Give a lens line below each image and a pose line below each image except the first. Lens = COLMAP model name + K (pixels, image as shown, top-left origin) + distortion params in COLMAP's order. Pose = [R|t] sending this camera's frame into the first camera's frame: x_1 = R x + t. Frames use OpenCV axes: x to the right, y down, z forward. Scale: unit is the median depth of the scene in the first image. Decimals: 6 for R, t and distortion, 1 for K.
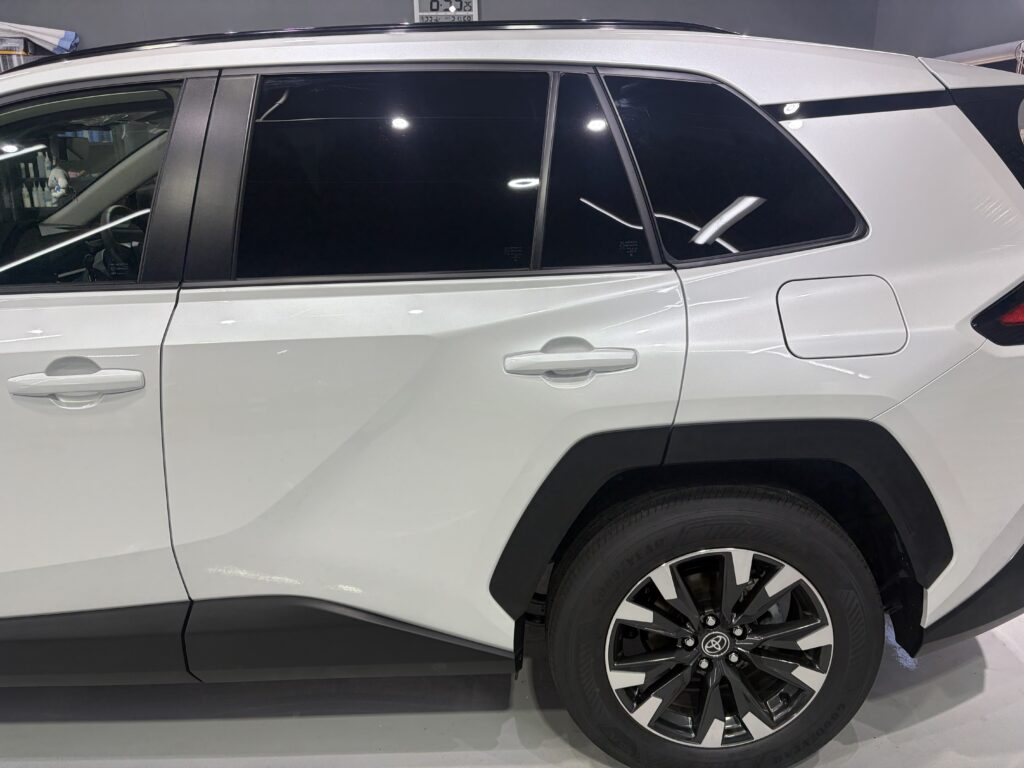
lens RADIAL K [[790.0, 0, 516.0], [0, 790.0, 389.1], [0, 0, 1]] dist [0.038681, -0.040088]
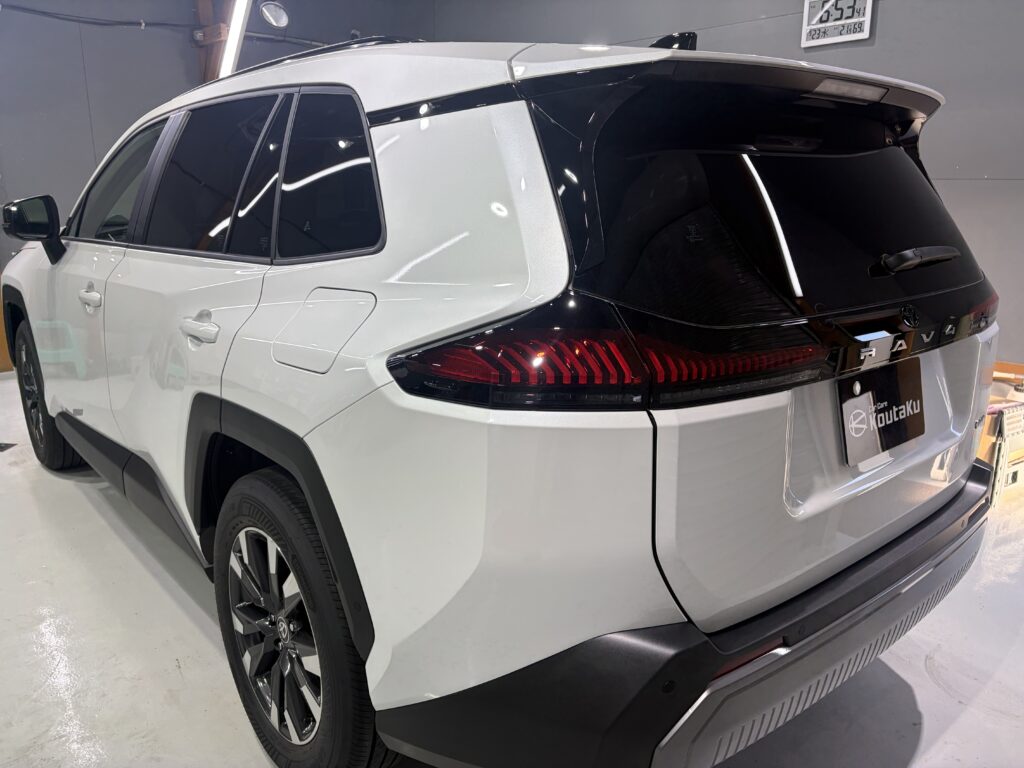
lens RADIAL K [[790.0, 0, 516.0], [0, 790.0, 389.1], [0, 0, 1]] dist [0.038681, -0.040088]
pose [[0.639738, 0.204006, -0.741024, 1.172671], [-0.231541, 0.970495, 0.067287, -0.126888], [0.732888, 0.128531, 0.668099, 0.498171]]
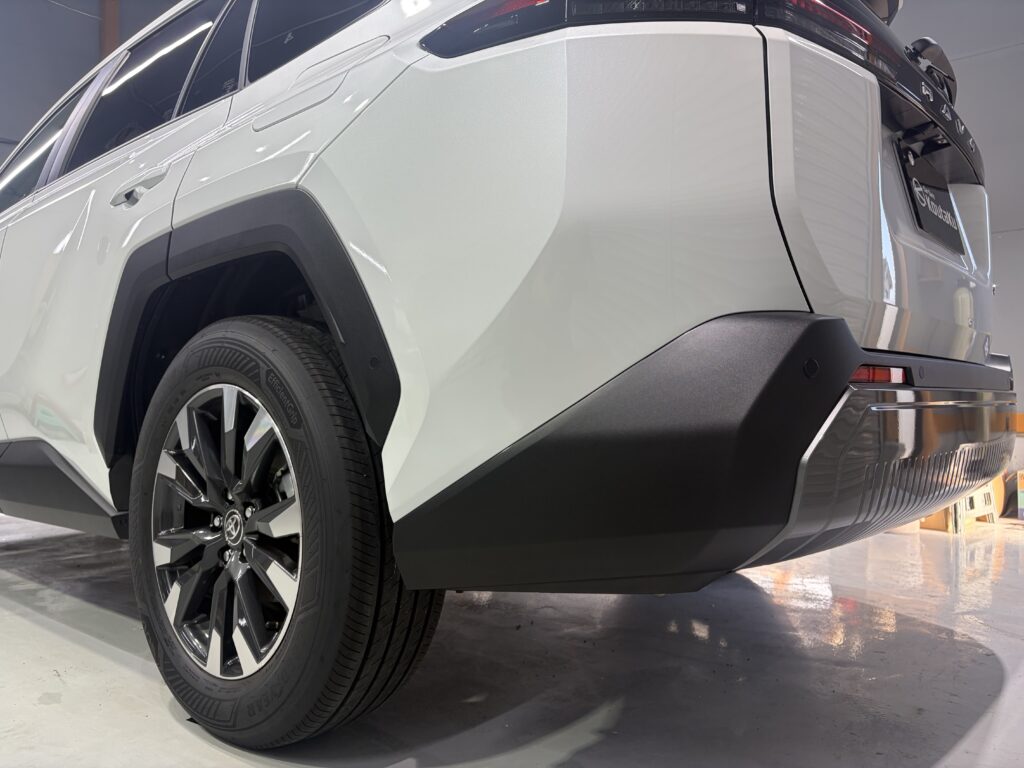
lens RADIAL K [[790.0, 0, 516.0], [0, 790.0, 389.1], [0, 0, 1]] dist [0.038681, -0.040088]
pose [[0.747981, -0.015003, -0.663550, 1.001162], [-0.186755, 0.954595, -0.232102, 0.326736], [0.636904, 0.297530, 0.711217, 0.589696]]
